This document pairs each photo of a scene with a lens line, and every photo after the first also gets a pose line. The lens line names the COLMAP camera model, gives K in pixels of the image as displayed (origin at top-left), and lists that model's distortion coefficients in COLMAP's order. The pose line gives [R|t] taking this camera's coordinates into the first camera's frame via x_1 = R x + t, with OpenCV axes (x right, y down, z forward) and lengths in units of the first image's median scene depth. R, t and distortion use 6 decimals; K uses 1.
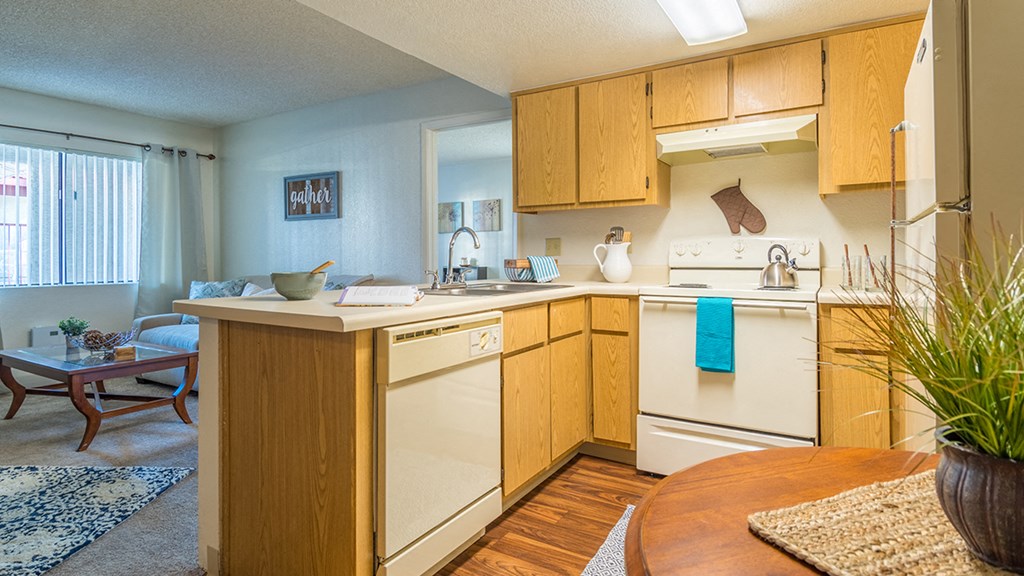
lens RADIAL K [[537.6, 0, 512.2], [0, 537.6, 256.1], [0, 0, 1]] dist [0.003852, -0.013601]
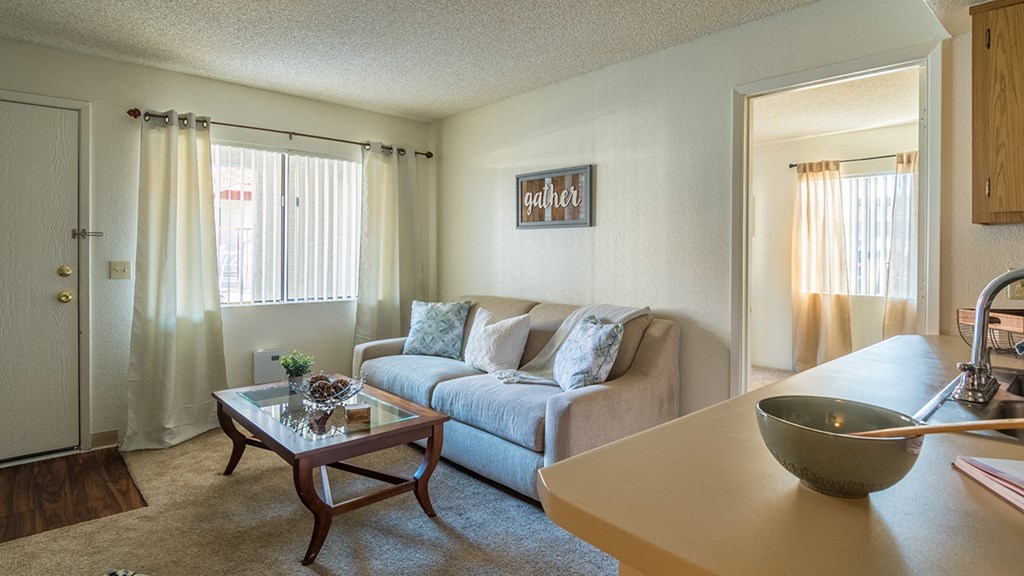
lens RADIAL K [[537.6, 0, 512.2], [0, 537.6, 256.1], [0, 0, 1]] dist [0.003852, -0.013601]
pose [[0.957892, 0.013256, -0.286821, -0.211483], [-0.012177, 0.999910, 0.005546, -0.031814], [0.286869, -0.001820, 0.957968, 0.240910]]
